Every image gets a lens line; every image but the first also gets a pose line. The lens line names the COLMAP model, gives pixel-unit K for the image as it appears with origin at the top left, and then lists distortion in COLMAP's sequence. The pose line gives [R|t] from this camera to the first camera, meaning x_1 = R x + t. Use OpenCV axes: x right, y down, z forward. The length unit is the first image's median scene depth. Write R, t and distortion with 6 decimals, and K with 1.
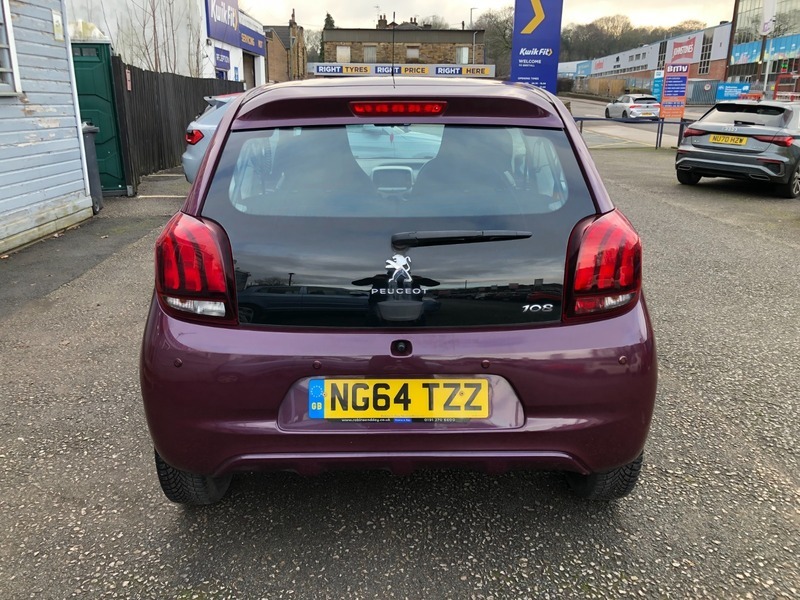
lens RADIAL K [[639.5, 0, 403.1], [0, 639.5, 292.6], [0, 0, 1]] dist [0.032228, -0.018462]
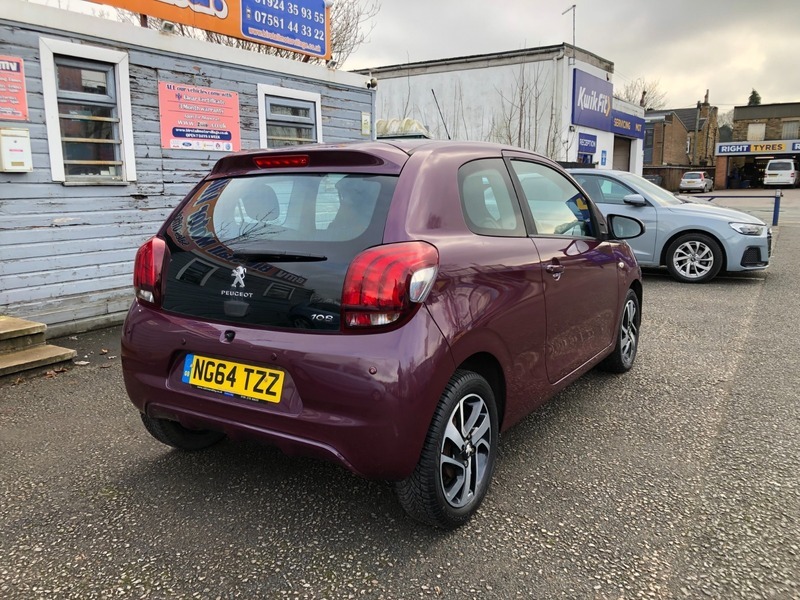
lens RADIAL K [[639.5, 0, 406.3], [0, 639.5, 301.7], [0, 0, 1]] dist [0.032228, -0.018462]
pose [[0.838539, 0.082697, -0.538529, 0.978556], [-0.141271, 0.987611, -0.068313, 0.053282], [0.526208, 0.133361, 0.839833, 0.077031]]
